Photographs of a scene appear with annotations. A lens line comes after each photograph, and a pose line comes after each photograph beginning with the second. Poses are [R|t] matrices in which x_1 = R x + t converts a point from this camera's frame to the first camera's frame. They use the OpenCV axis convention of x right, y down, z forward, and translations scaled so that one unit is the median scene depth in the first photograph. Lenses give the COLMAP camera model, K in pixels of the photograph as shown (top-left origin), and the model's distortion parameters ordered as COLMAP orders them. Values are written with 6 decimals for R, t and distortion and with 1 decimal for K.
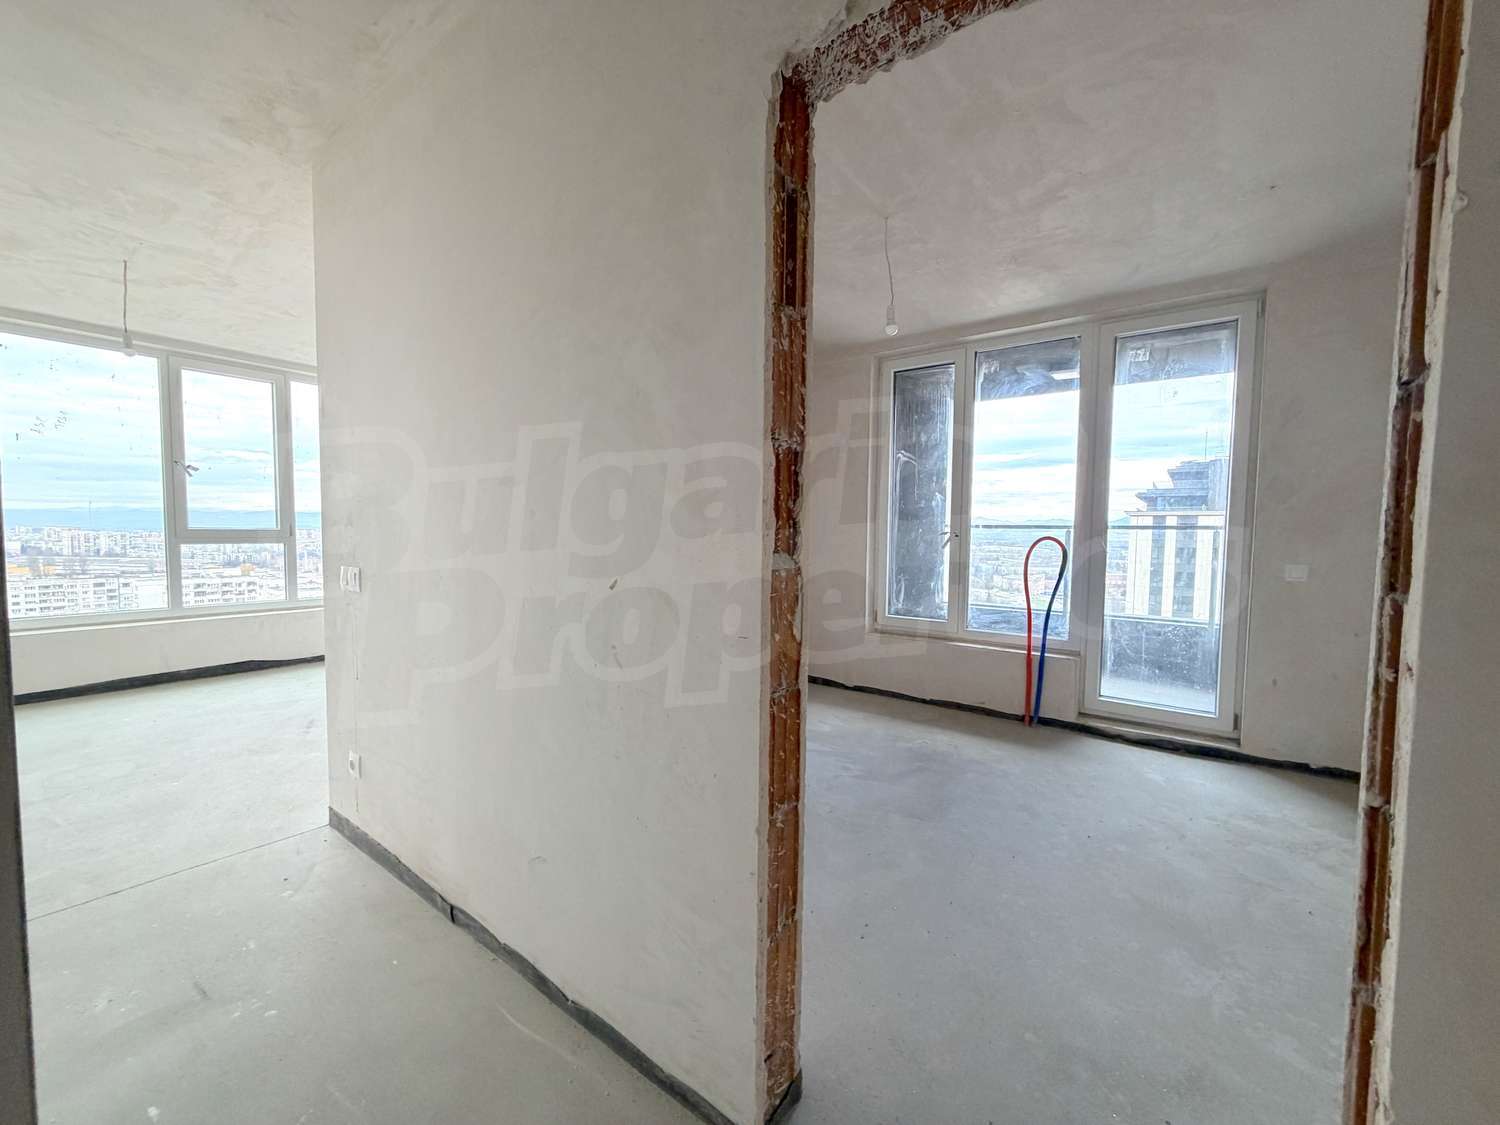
lens RADIAL K [[598.2, 0, 744.1], [0, 598.2, 564.2], [0, 0, 1]] dist [-0.000351, -0.000275]
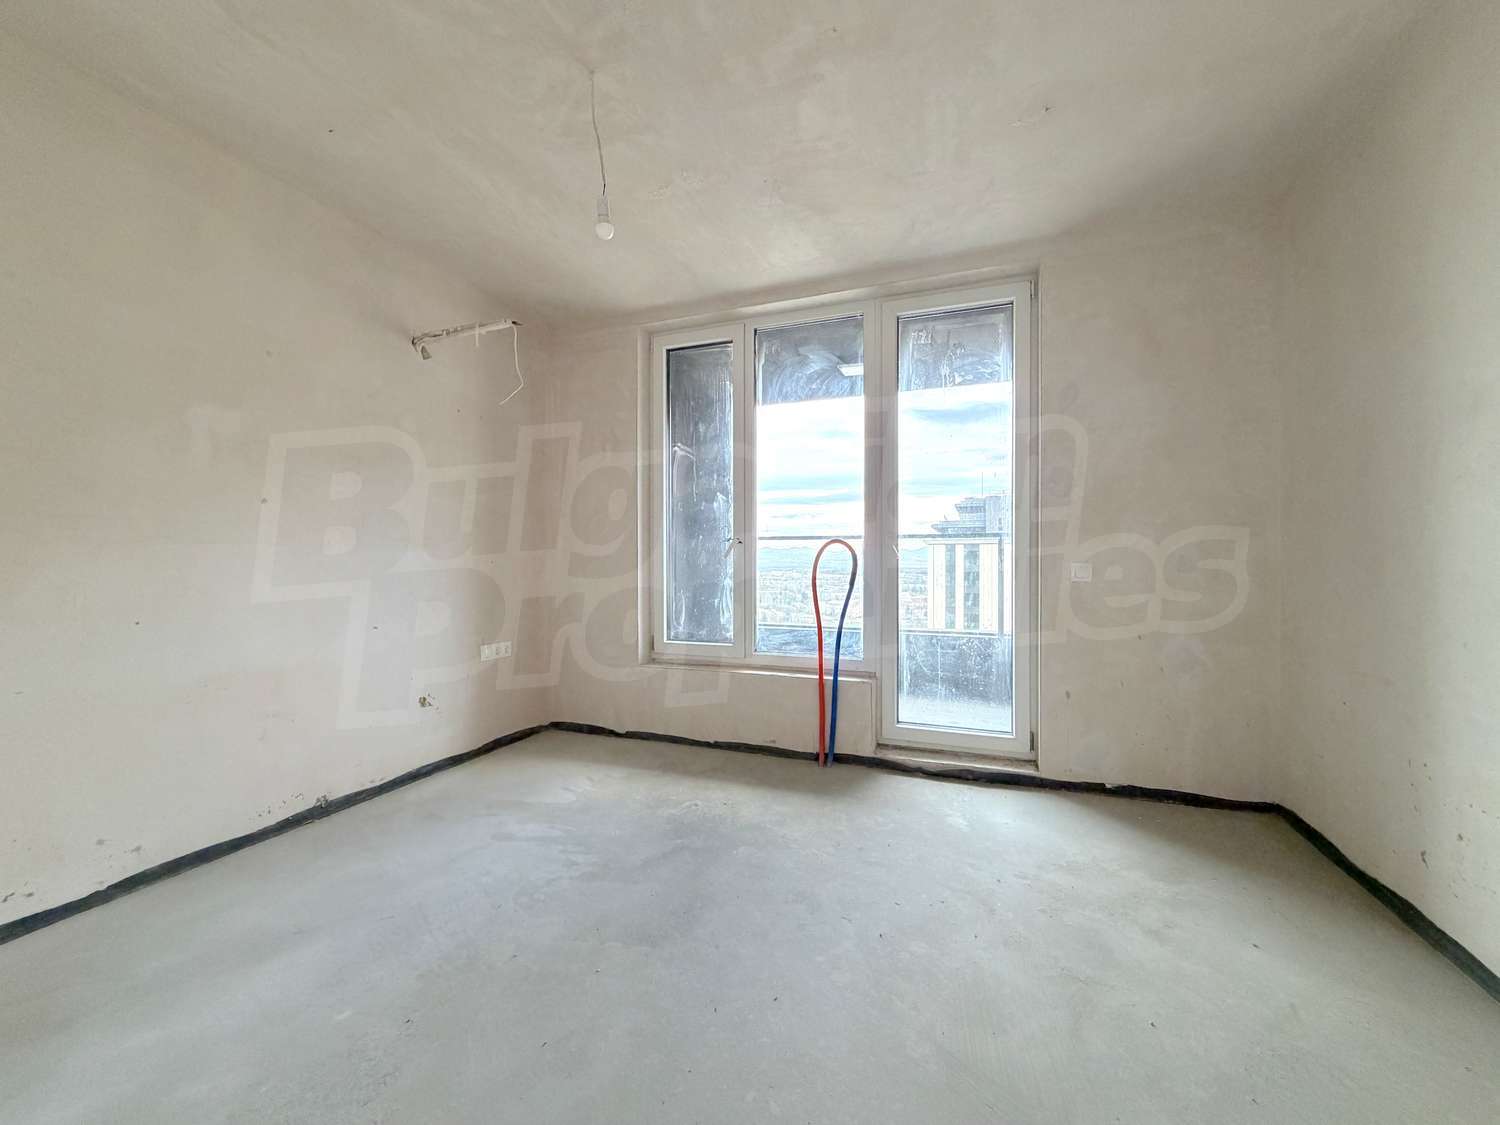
lens RADIAL K [[598.2, 0, 744.1], [0, 598.2, 564.2], [0, 0, 1]] dist [-0.000351, -0.000275]
pose [[0.962759, -0.012583, 0.270067, 0.147065], [0.026704, 0.998458, -0.048675, 0.026932], [-0.269038, 0.054074, 0.961610, 0.210766]]
